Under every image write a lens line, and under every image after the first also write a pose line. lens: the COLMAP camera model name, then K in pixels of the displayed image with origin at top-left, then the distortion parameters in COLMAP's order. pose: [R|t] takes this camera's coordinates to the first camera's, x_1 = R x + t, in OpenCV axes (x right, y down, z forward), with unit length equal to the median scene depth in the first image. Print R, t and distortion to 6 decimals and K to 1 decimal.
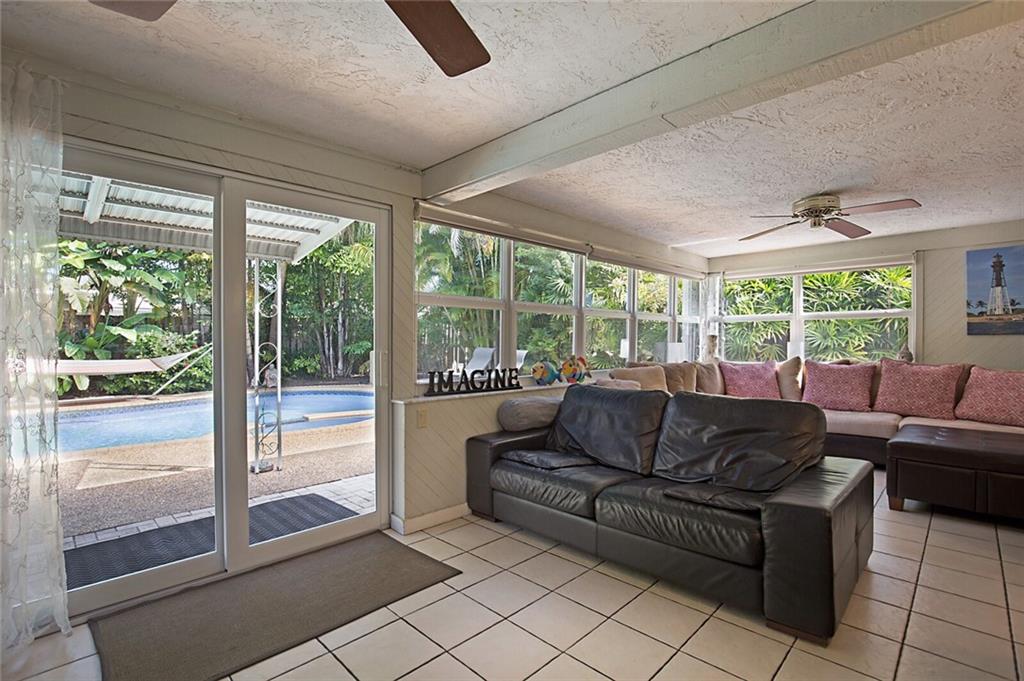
lens RADIAL K [[474.2, 0, 514.8], [0, 474.2, 346.7], [0, 0, 1]] dist [-0.027066, 0.002440]
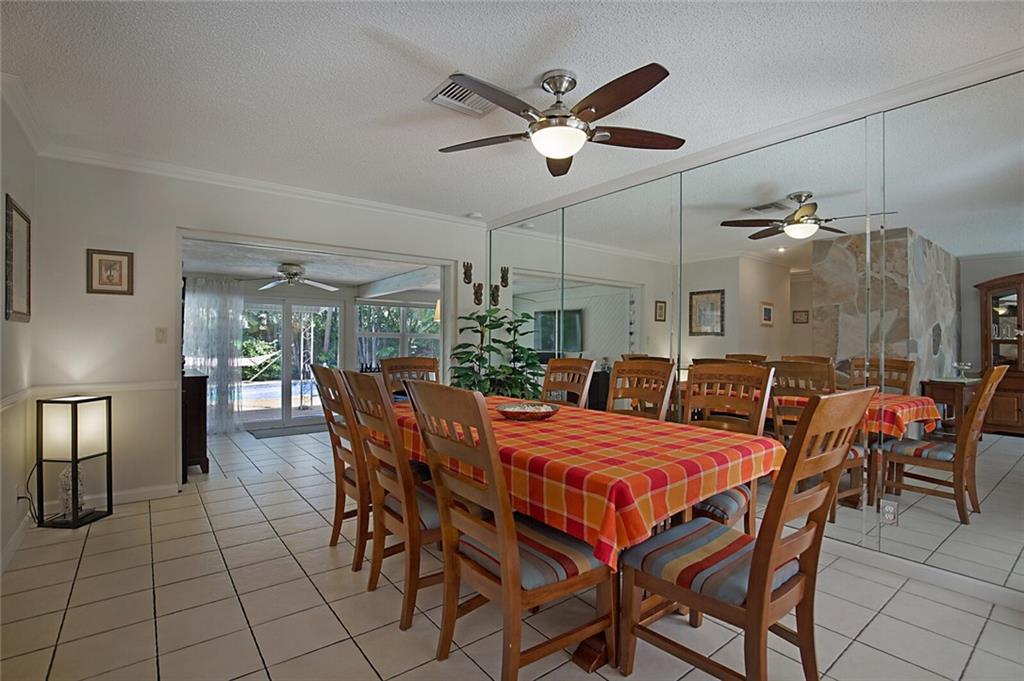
lens RADIAL K [[493.8, 0, 507.9], [0, 493.8, 342.6], [0, 0, 1]] dist [-0.025766, 0.000838]
pose [[0.988589, 0.007538, -0.150449, 0.875915], [-0.010478, 0.999769, -0.018761, -0.009648], [0.150273, 0.020124, 0.988440, -1.330306]]
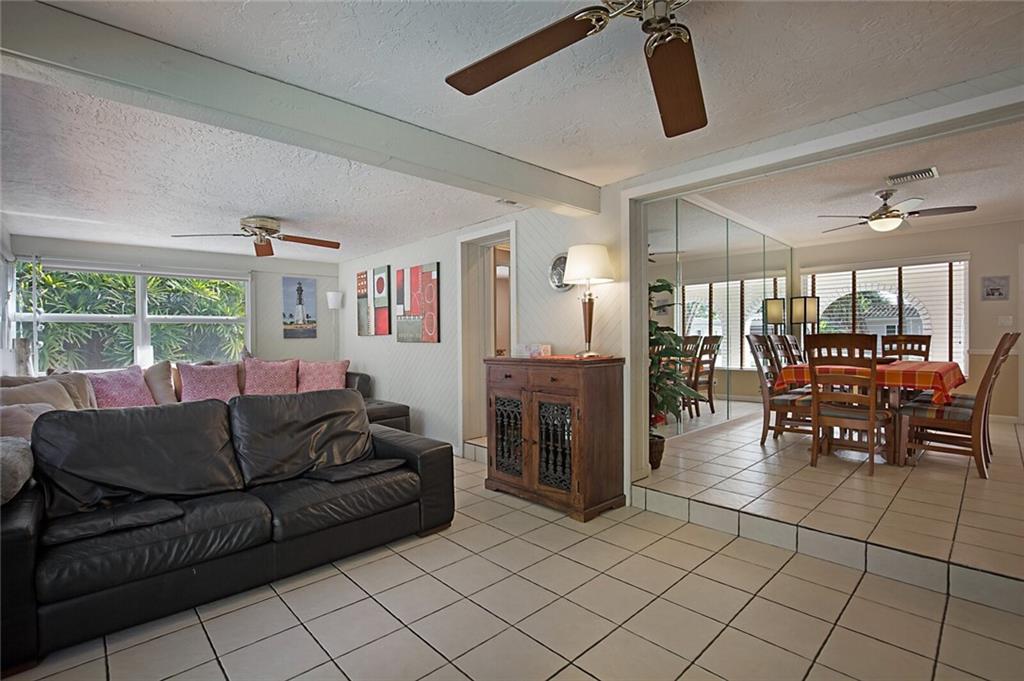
lens RADIAL K [[474.2, 0, 516.3], [0, 474.2, 334.8], [0, 0, 1]] dist [-0.027066, 0.002440]
pose [[0.036982, 0.010805, 0.999258, -0.477751], [0.026658, 0.999575, -0.011795, -0.001474], [-0.998960, 0.027075, 0.036678, 0.333246]]
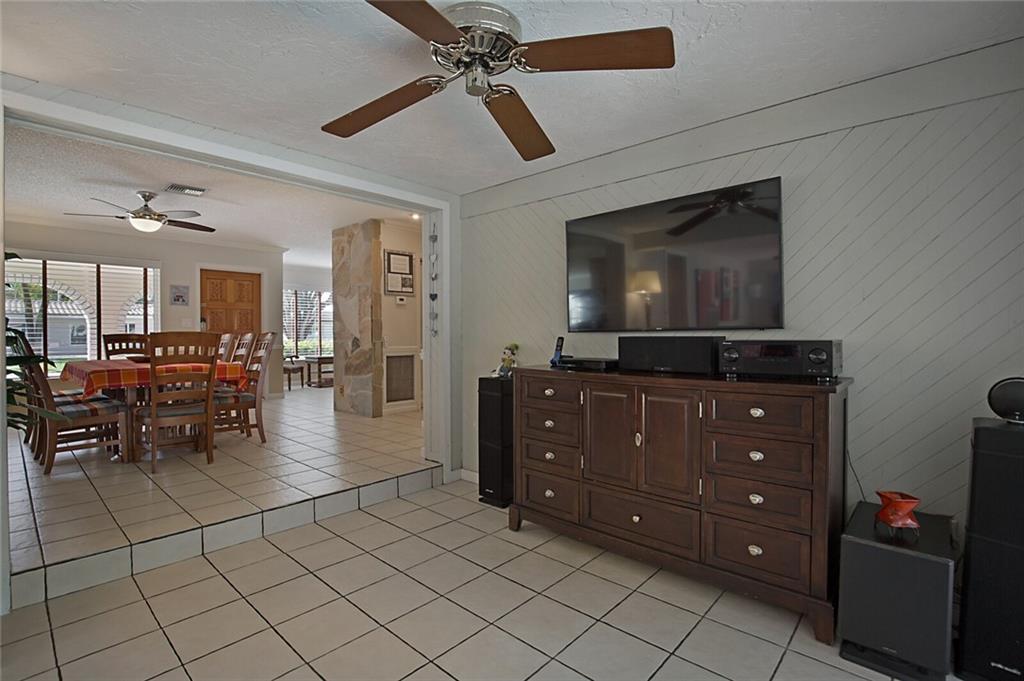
lens RADIAL K [[474.2, 0, 501.3], [0, 474.2, 337.2], [0, 0, 1]] dist [-0.027066, 0.002440]
pose [[-0.999778, 0.007120, -0.019823, -0.123022], [0.006533, 0.999543, 0.029499, -0.011638], [0.020024, 0.029363, -0.999368, 0.701022]]
